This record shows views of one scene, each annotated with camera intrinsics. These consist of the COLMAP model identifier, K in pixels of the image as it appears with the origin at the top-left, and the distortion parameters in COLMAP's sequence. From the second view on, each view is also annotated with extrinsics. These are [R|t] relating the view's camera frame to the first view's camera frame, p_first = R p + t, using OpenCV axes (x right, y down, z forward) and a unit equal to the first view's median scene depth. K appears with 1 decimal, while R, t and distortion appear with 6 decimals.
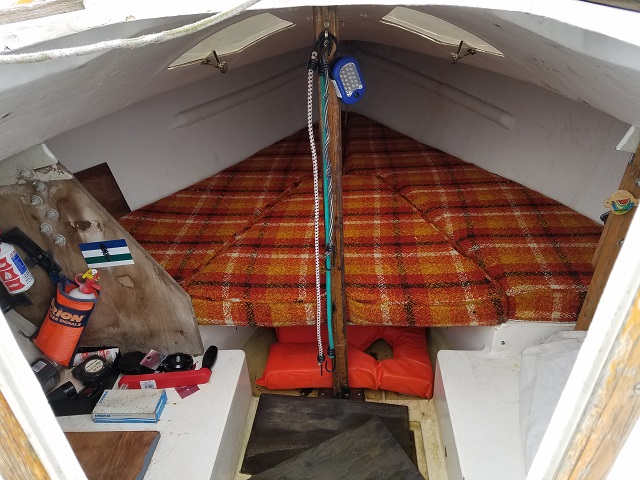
lens RADIAL K [[503.8, 0, 318.8], [0, 503.8, 237.5], [0, 0, 1]] dist [0.273007, -0.483067]
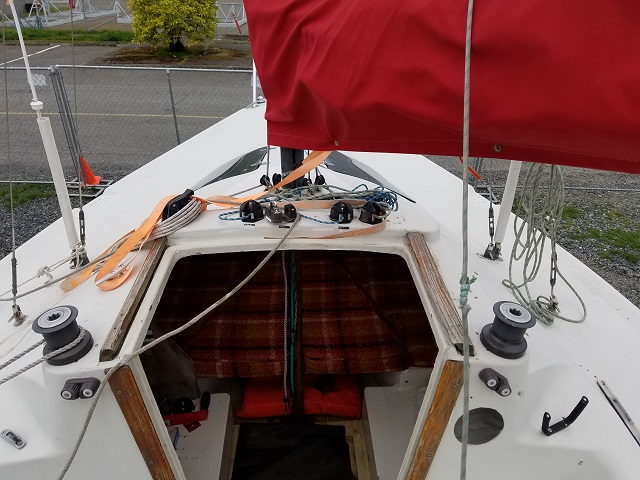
lens RADIAL K [[503.8, 0, 318.8], [0, 503.8, 237.5], [0, 0, 1]] dist [0.273007, -0.483067]
pose [[0.992887, -0.008311, 0.118768, -0.069205], [0.005283, 0.999653, 0.025788, -0.246780], [-0.118941, -0.024977, 0.992587, -0.428132]]
